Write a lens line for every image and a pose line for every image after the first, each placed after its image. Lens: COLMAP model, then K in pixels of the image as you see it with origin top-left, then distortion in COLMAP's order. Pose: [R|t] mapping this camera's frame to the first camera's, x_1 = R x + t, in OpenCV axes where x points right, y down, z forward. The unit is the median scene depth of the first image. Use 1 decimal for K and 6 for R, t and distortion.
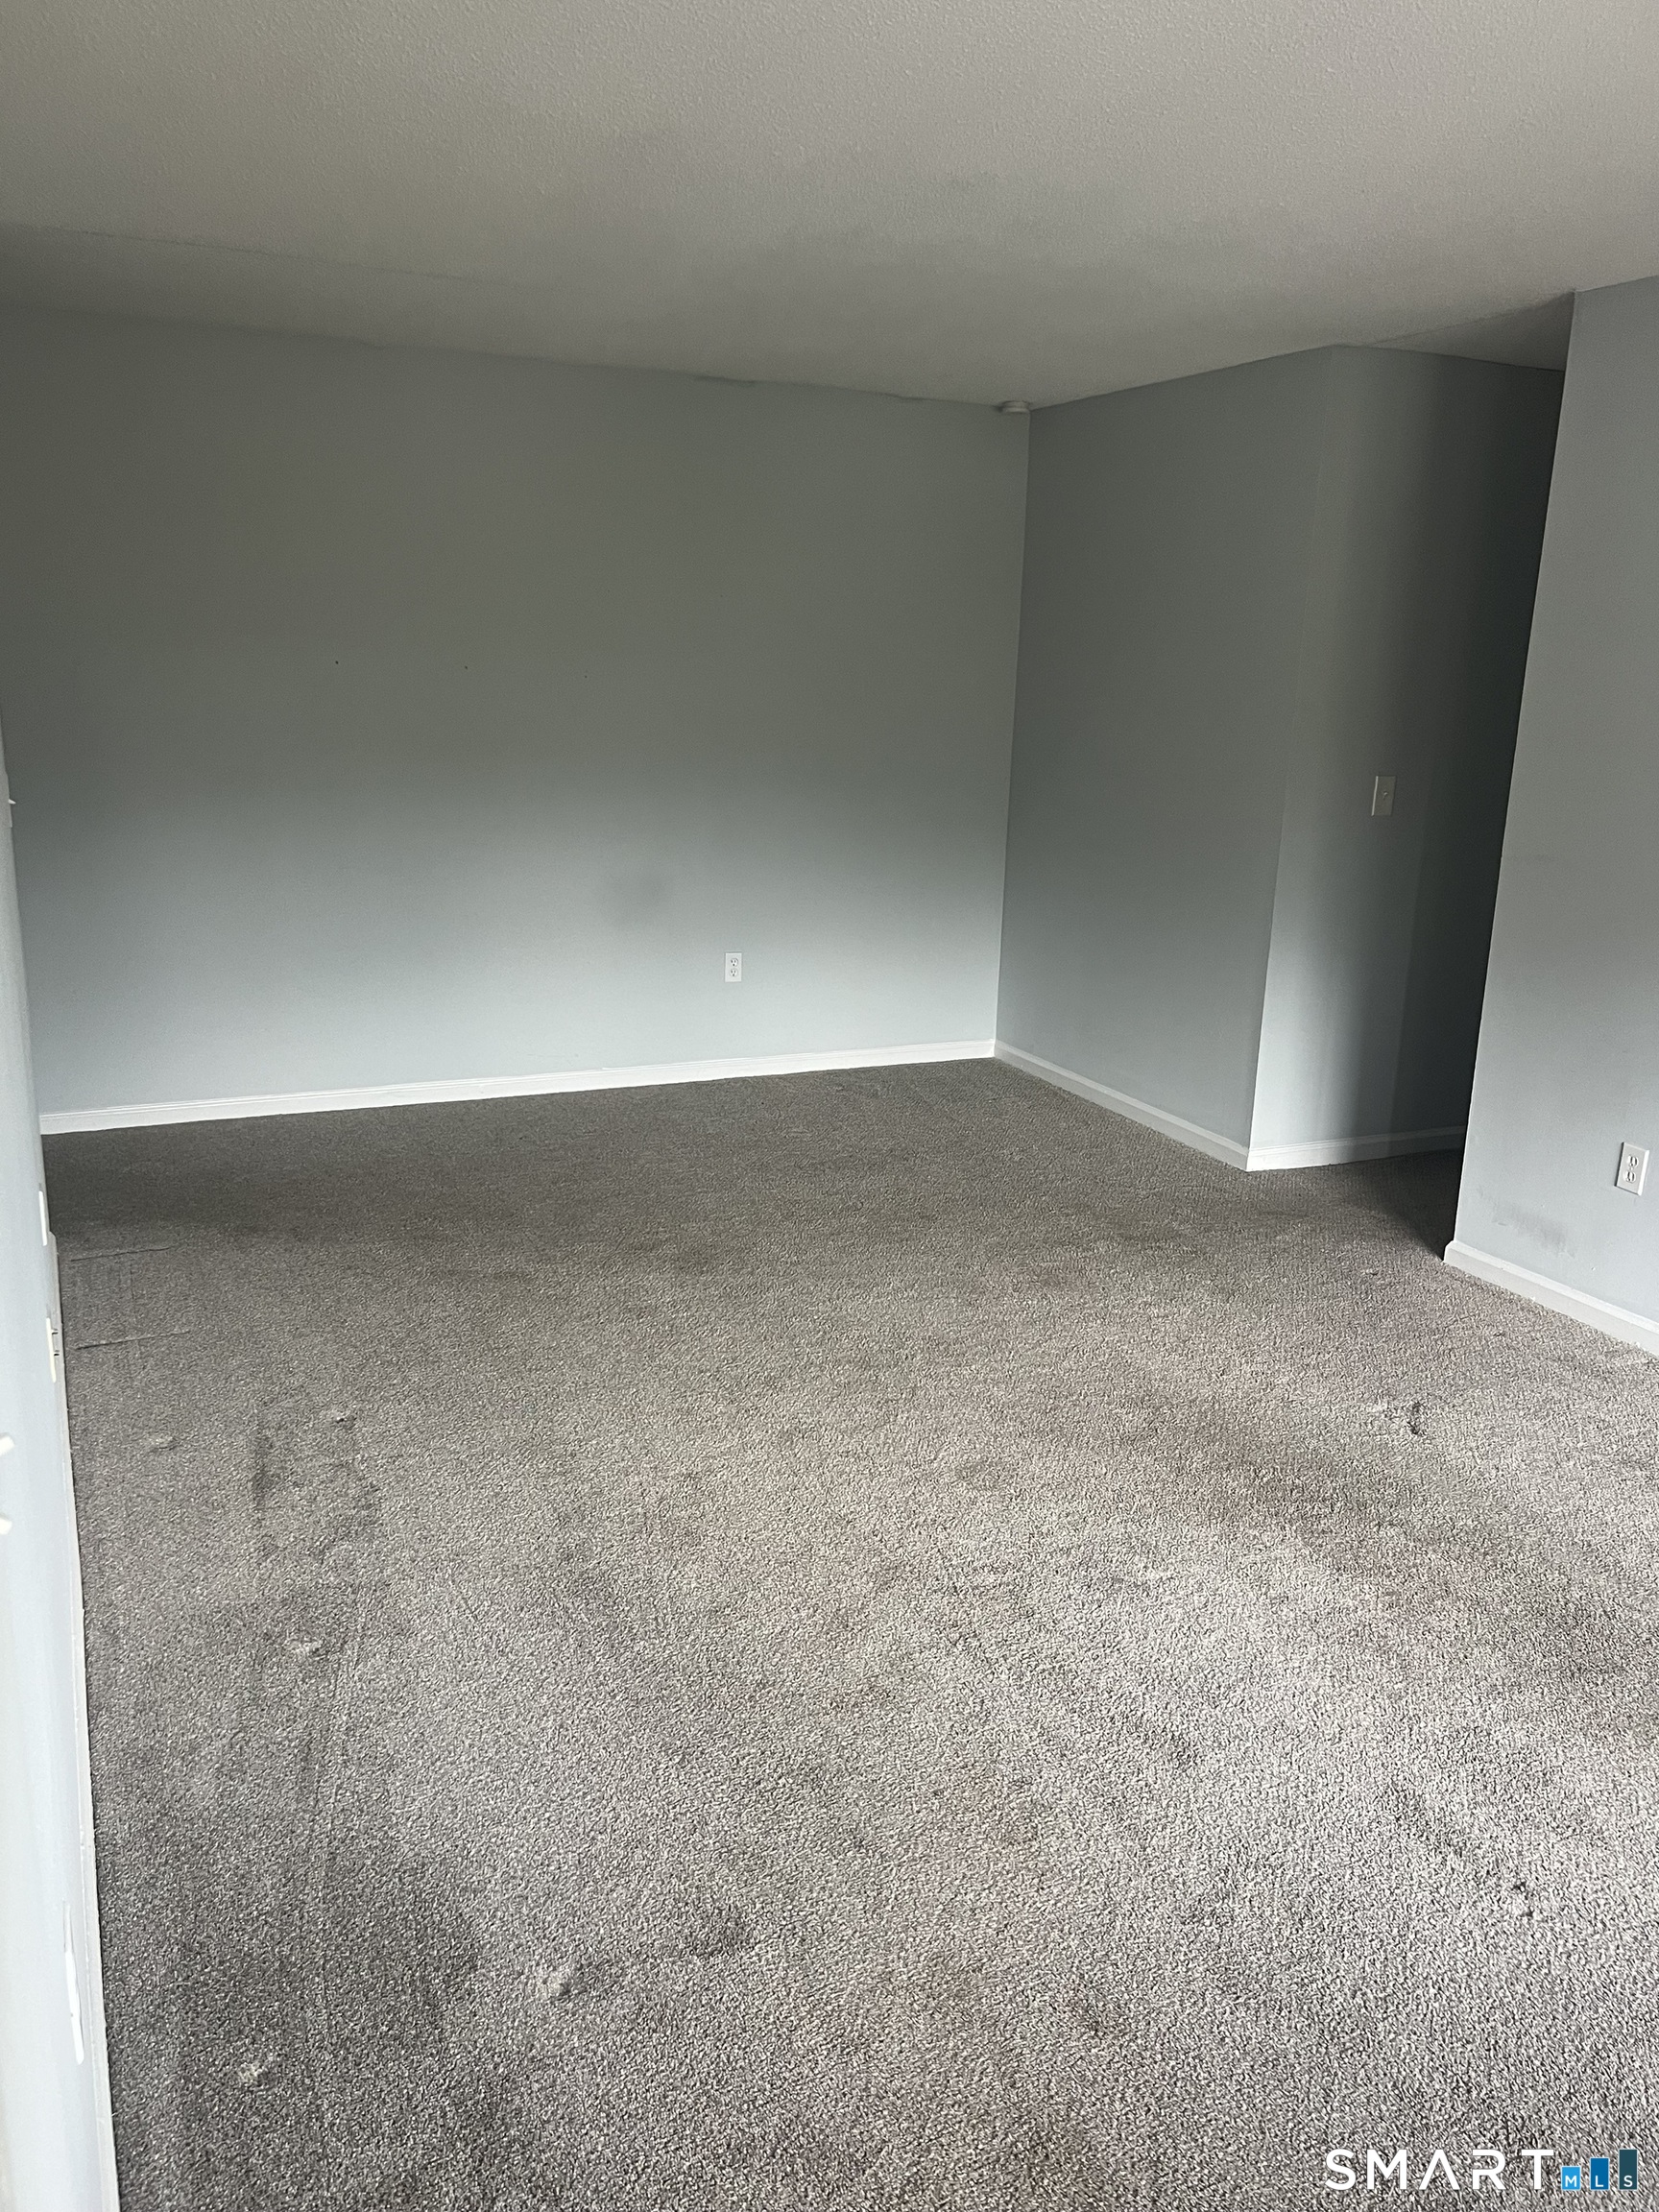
lens RADIAL K [[1705.3, 0, 829.5], [0, 1705.3, 1106.0], [0, 0, 1]] dist [0.001212, 0.008190]
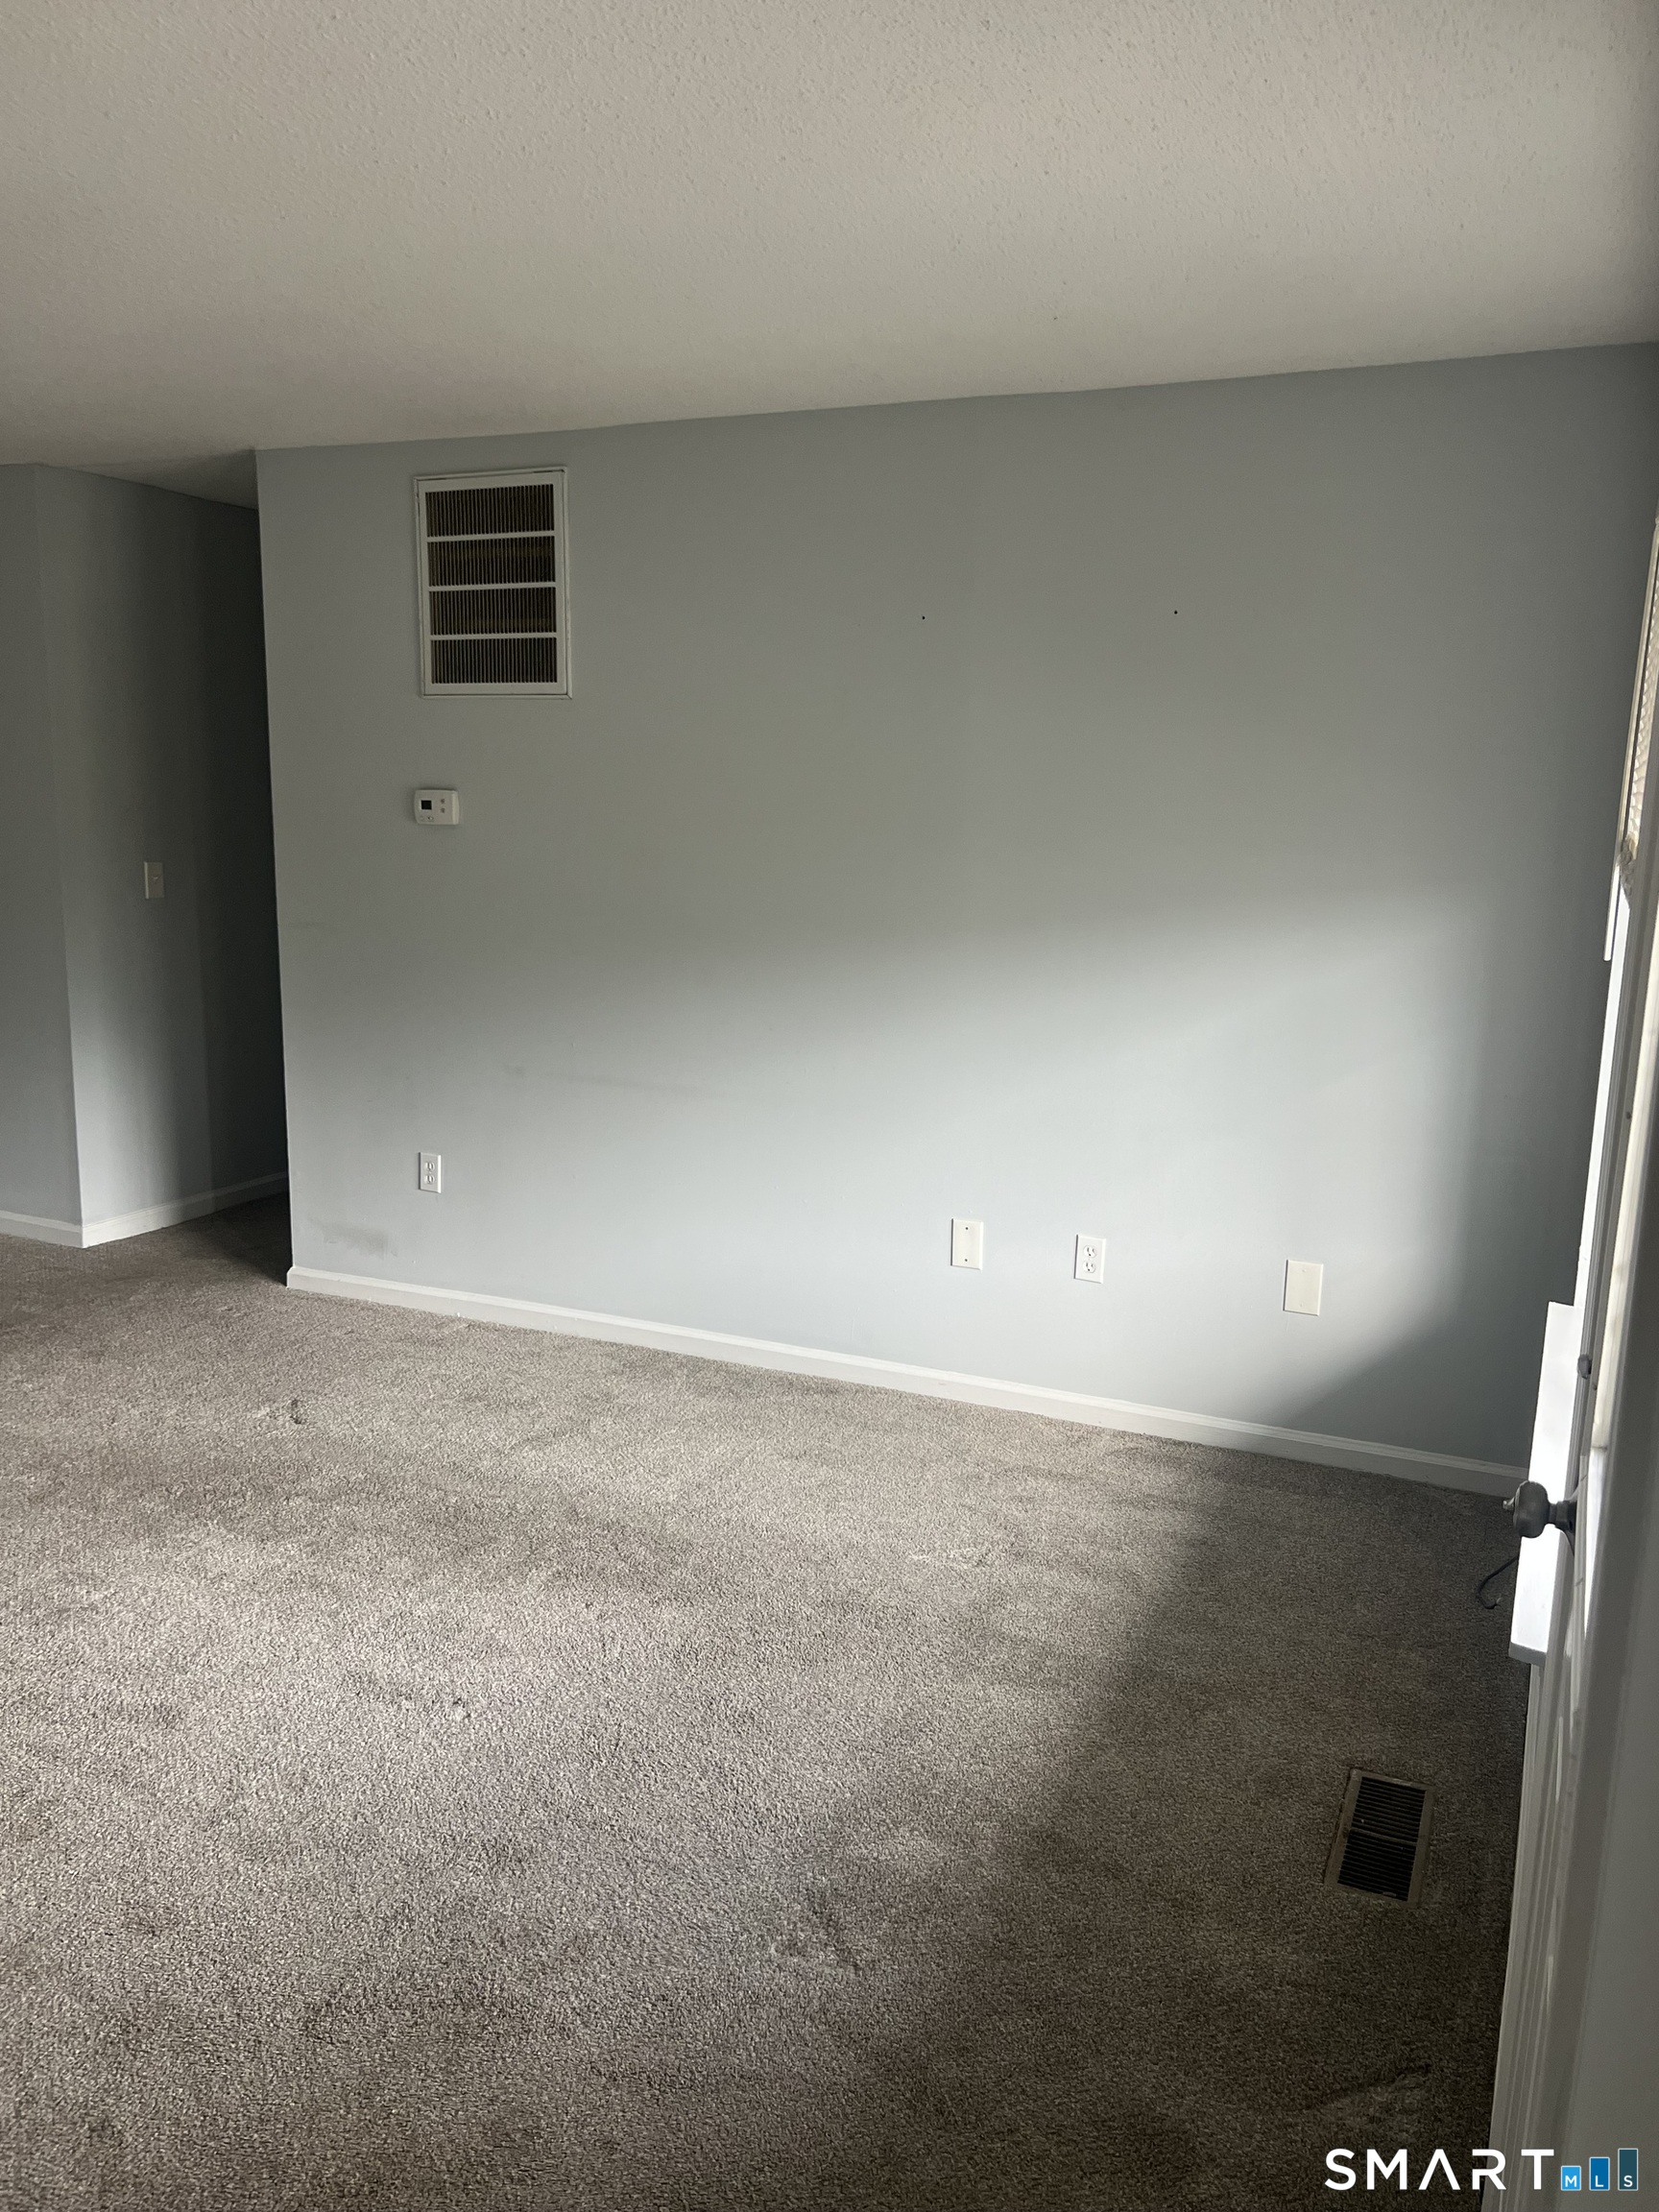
lens RADIAL K [[1705.3, 0, 829.5], [0, 1705.3, 1106.0], [0, 0, 1]] dist [0.001212, 0.008190]
pose [[0.760400, -0.139274, 0.634346, -0.087116], [0.171070, 0.985195, 0.011241, 0.031425], [-0.626520, 0.099969, 0.772968, -0.137170]]
